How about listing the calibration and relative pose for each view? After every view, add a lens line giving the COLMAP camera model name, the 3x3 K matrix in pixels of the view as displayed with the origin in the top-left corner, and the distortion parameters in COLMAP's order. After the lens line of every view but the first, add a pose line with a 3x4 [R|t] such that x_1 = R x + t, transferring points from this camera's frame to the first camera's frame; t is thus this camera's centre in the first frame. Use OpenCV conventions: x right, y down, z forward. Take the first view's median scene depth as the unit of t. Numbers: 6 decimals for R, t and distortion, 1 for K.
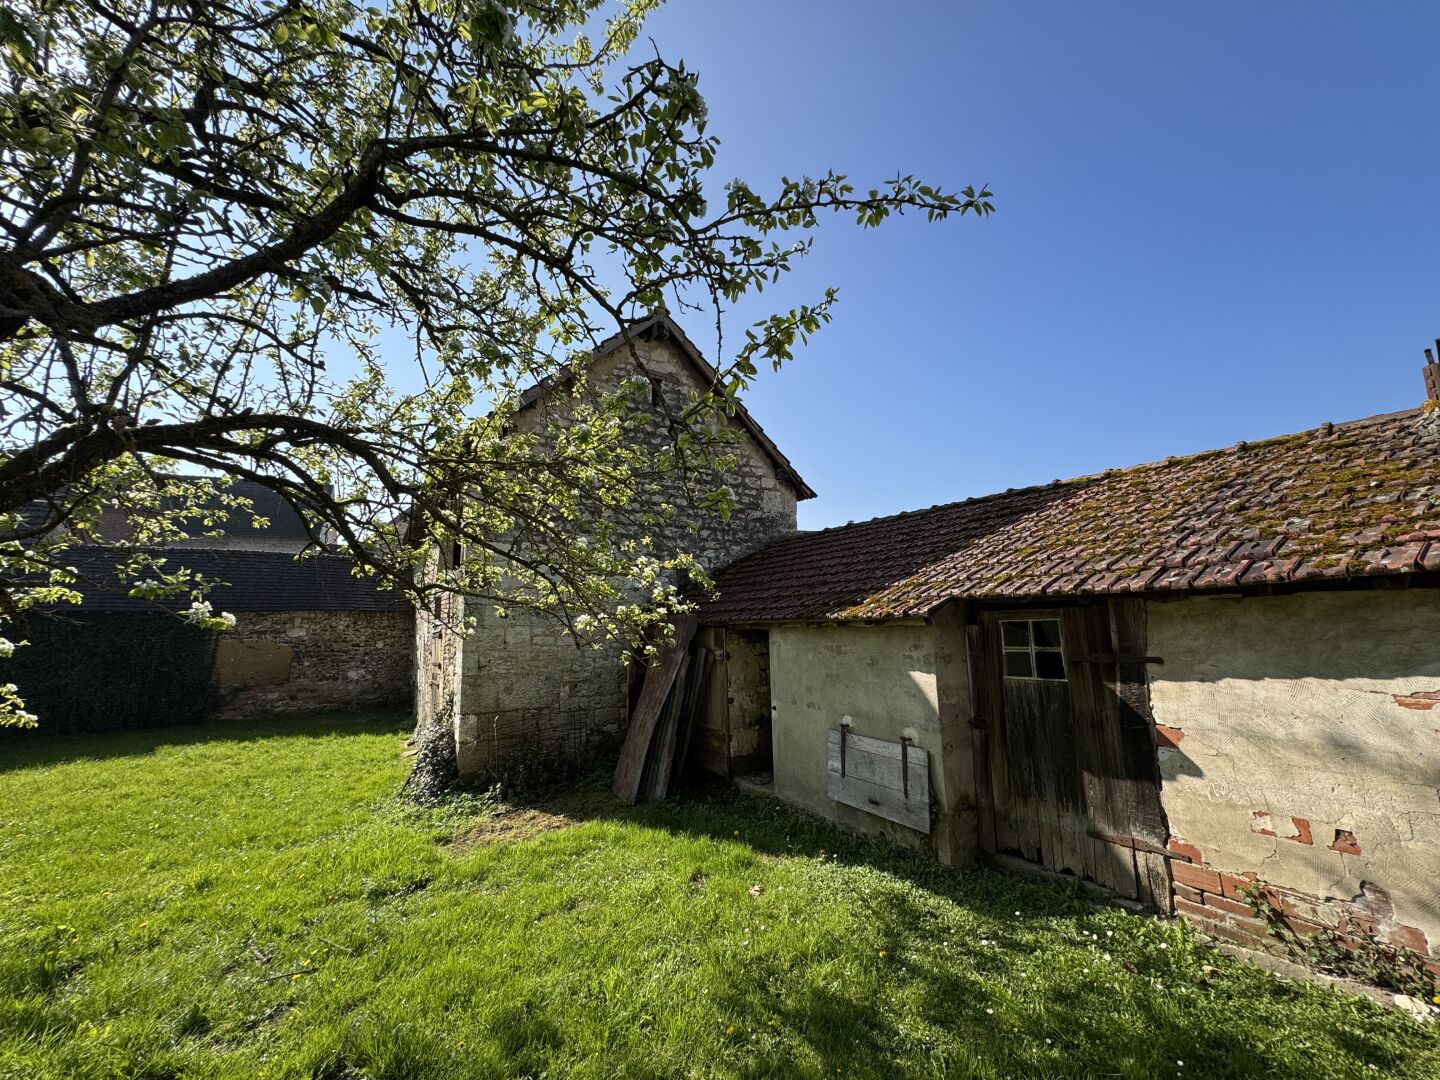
lens RADIAL K [[581.2, 0, 717.7], [0, 581.2, 543.0], [0, 0, 1]] dist [-0.000691, -0.000208]
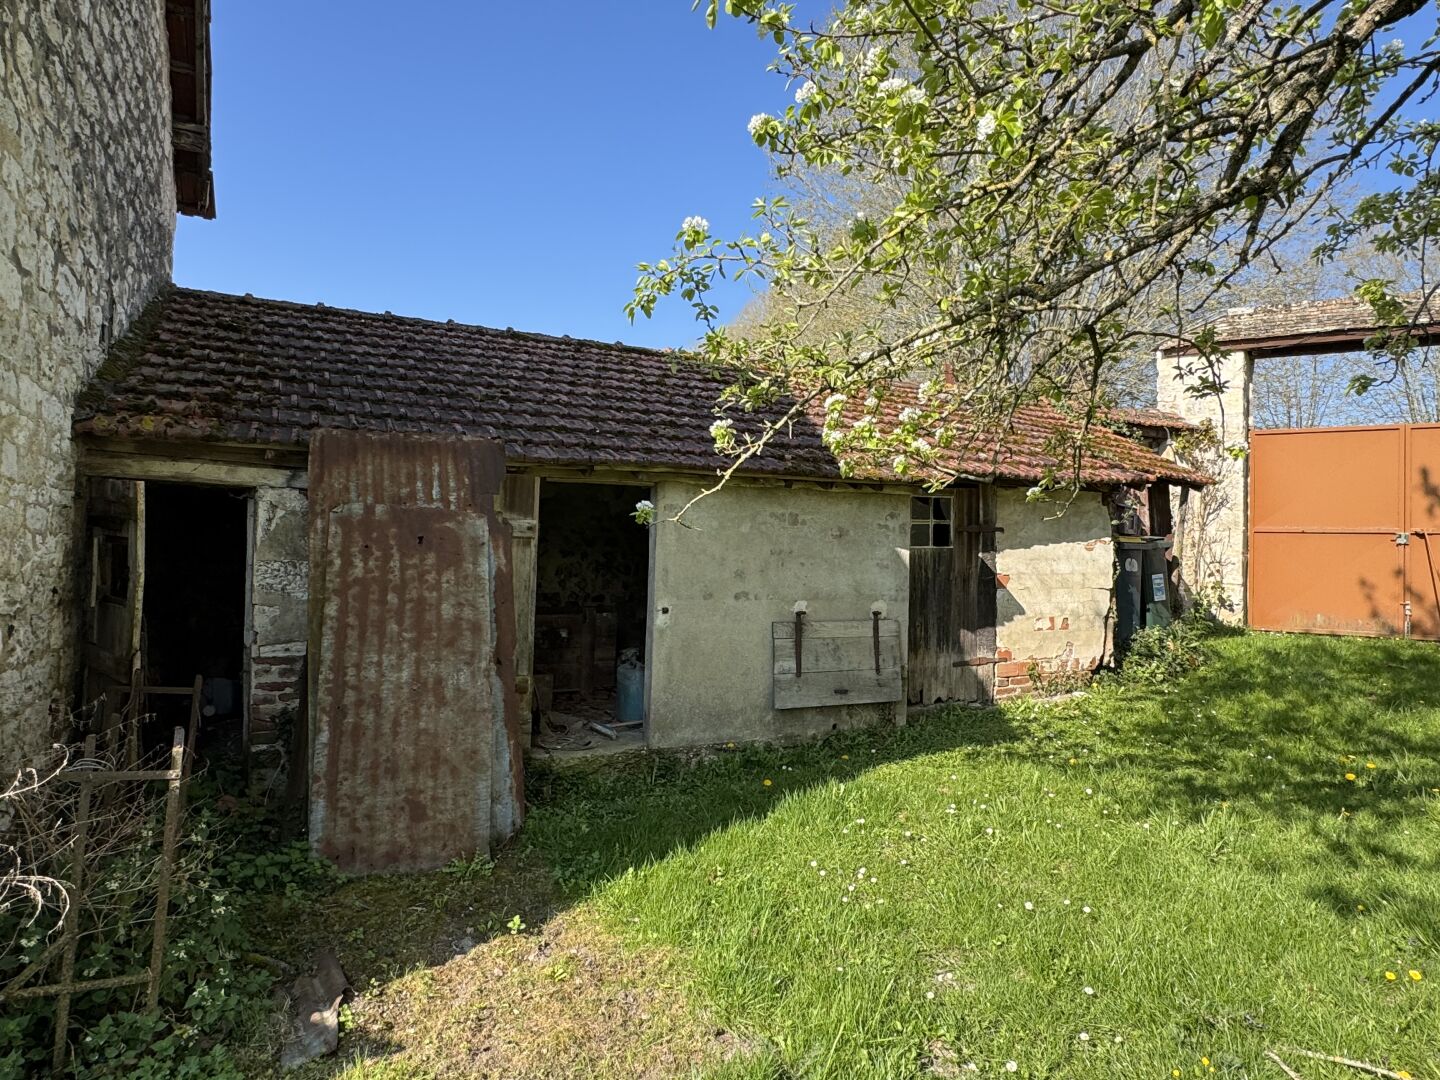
lens RADIAL K [[877.6, 0, 718.6], [0, 877.6, 543.7], [0, 0, 1]] dist [-0.000851, -0.000341]
pose [[0.078234, 0.032794, 0.996396, -1.156687], [-0.149385, 0.988560, -0.020807, 0.309872], [-0.985679, -0.147219, 0.082238, 1.212407]]
